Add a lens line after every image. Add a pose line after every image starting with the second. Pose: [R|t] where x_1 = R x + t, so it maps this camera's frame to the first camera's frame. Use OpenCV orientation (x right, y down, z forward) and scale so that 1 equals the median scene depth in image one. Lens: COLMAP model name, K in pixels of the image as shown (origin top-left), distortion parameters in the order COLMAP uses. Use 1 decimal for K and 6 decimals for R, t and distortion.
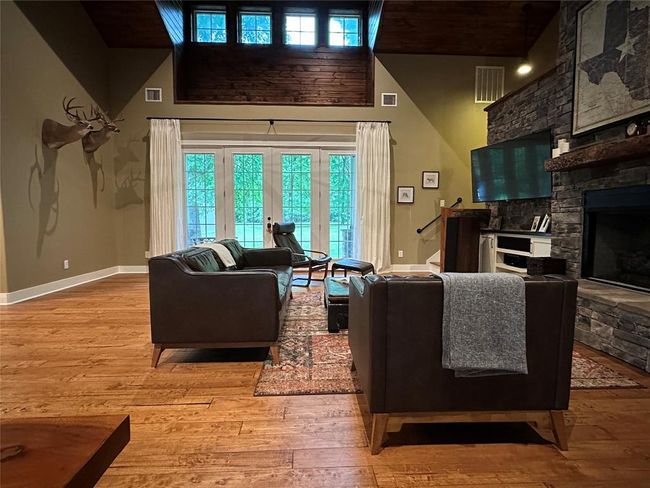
lens RADIAL K [[364.9, 0, 325.3], [0, 364.9, 244.6], [0, 0, 1]] dist [0.004536, -0.001887]
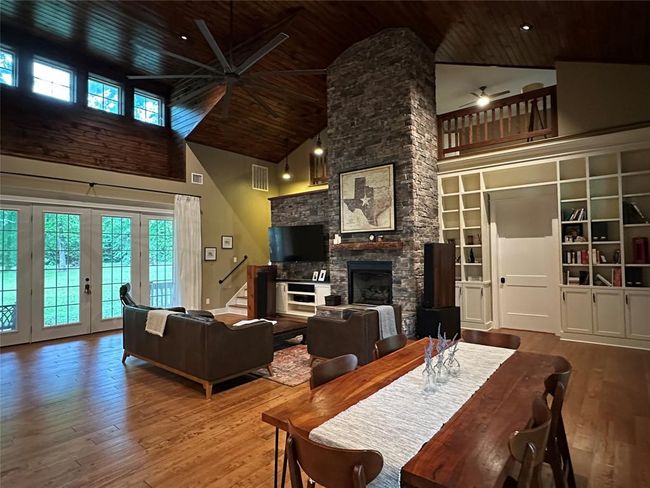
lens RADIAL K [[364.9, 0, 324.7], [0, 364.9, 244.4], [0, 0, 1]] dist [0.004536, -0.001887]
pose [[0.673990, 0.008706, 0.738689, -0.583400], [0.066368, 0.995173, -0.072284, -0.067119], [-0.735753, 0.097744, 0.670159, -0.179216]]
